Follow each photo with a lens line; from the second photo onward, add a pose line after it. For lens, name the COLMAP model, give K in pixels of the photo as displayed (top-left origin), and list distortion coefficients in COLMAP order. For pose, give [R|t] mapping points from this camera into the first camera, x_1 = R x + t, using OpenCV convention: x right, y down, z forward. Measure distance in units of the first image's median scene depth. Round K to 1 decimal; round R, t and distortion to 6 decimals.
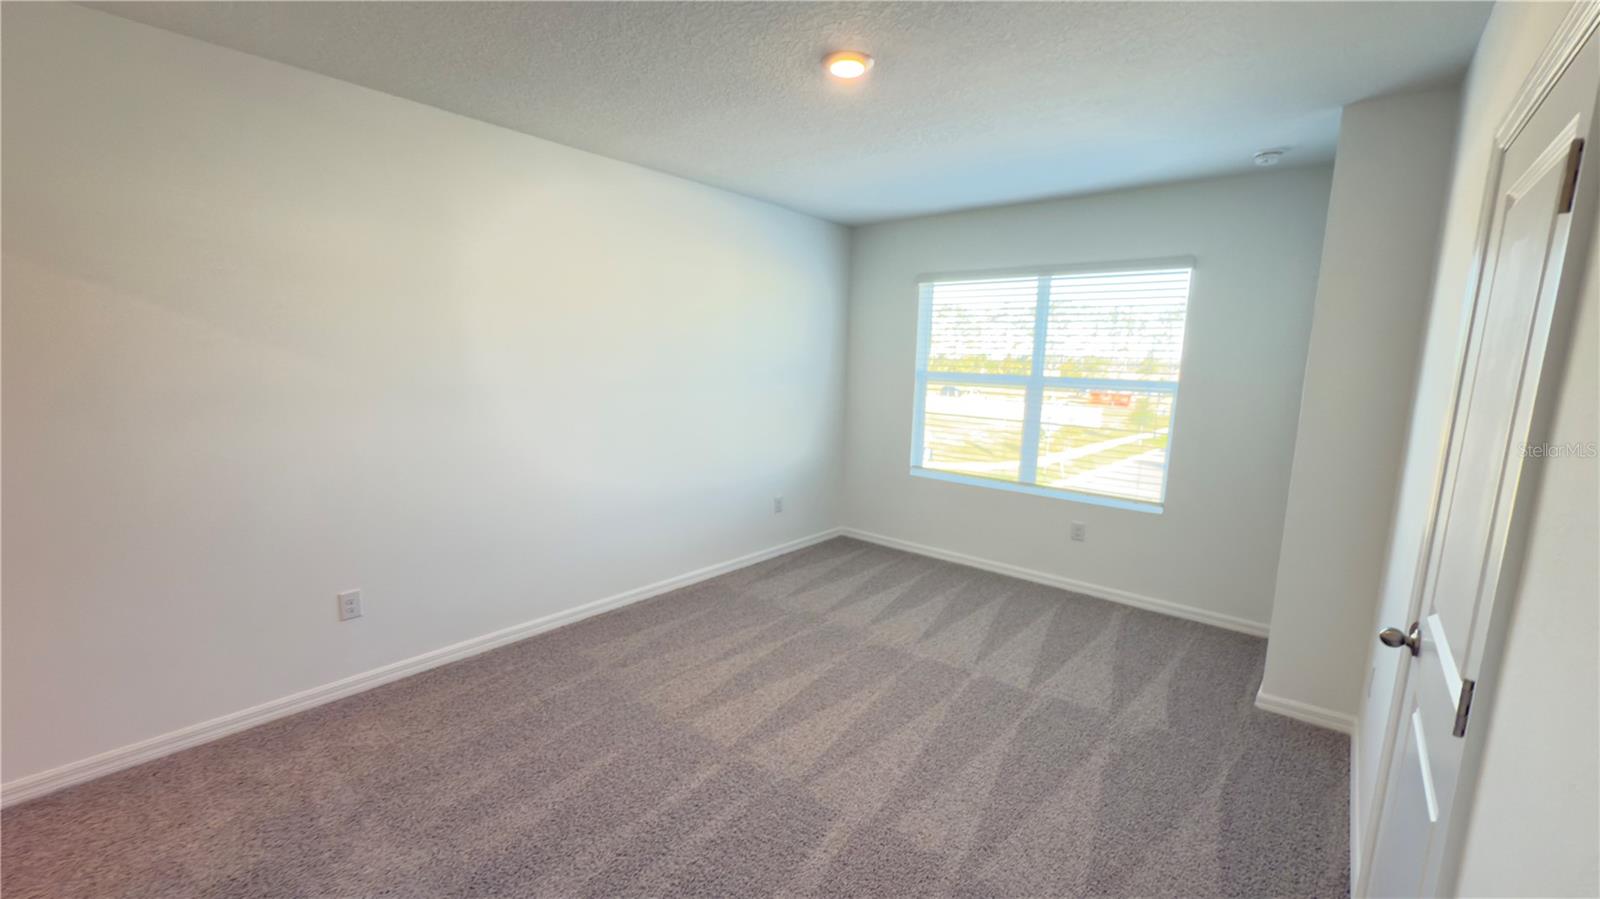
lens RADIAL K [[636.7, 0, 802.3], [0, 636.7, 452.3], [0, 0, 1]] dist [0.000988, -0.000004]
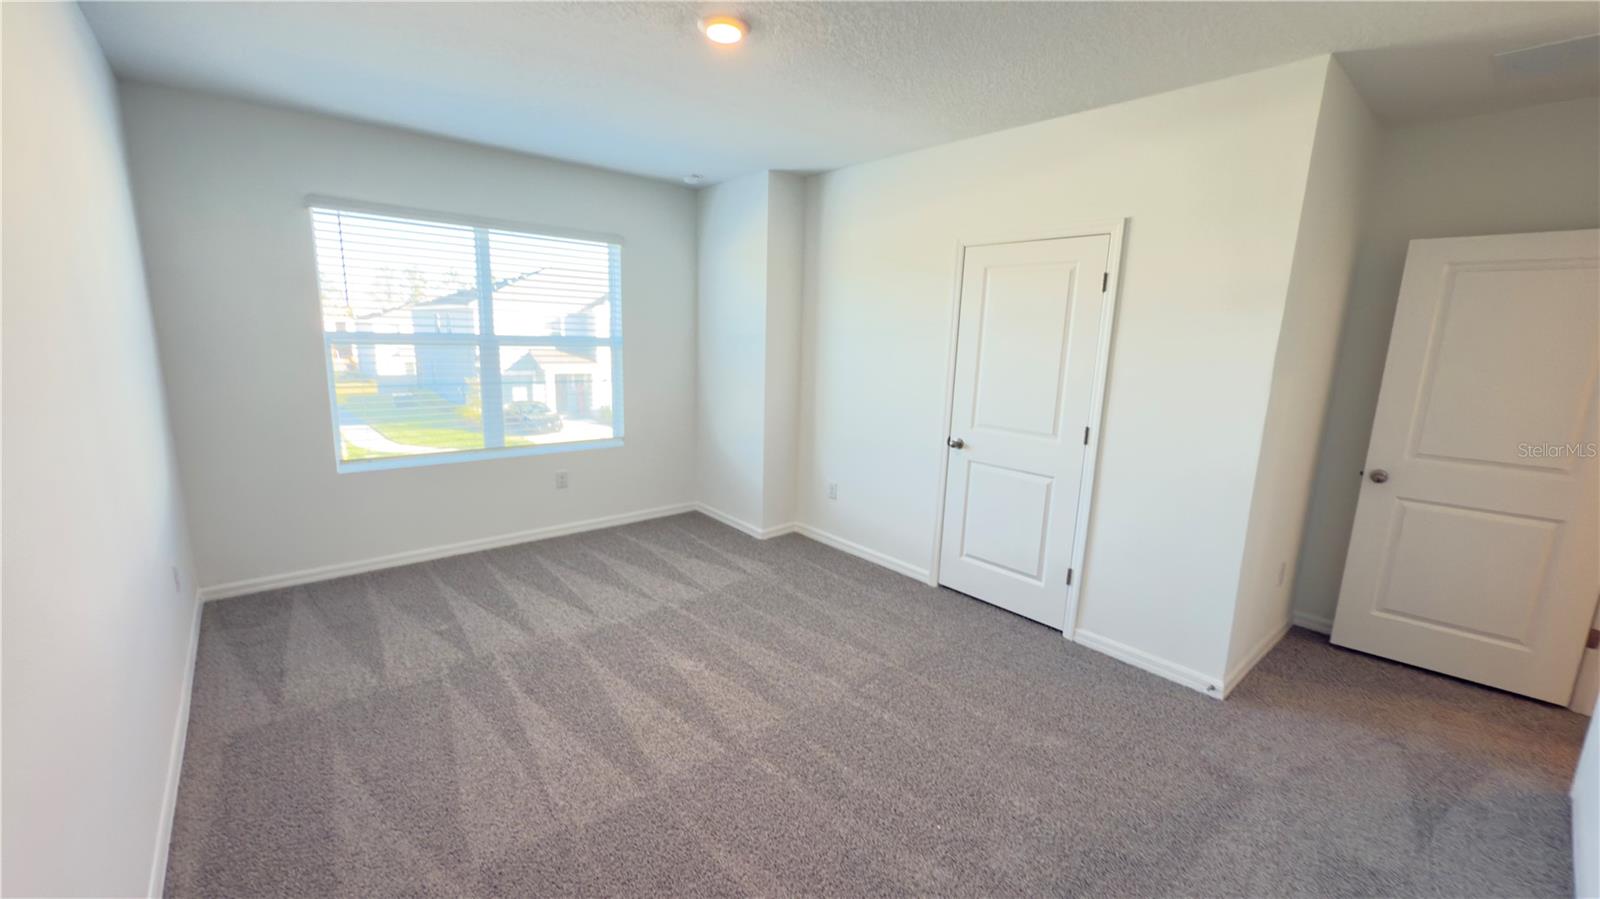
lens RADIAL K [[636.7, 0, 802.3], [0, 636.7, 452.3], [0, 0, 1]] dist [0.000988, -0.000004]
pose [[0.161475, -0.202976, 0.965778, -0.595243], [0.121213, 0.975290, 0.184709, -0.078823], [-0.979404, 0.087239, 0.182088, 0.445328]]
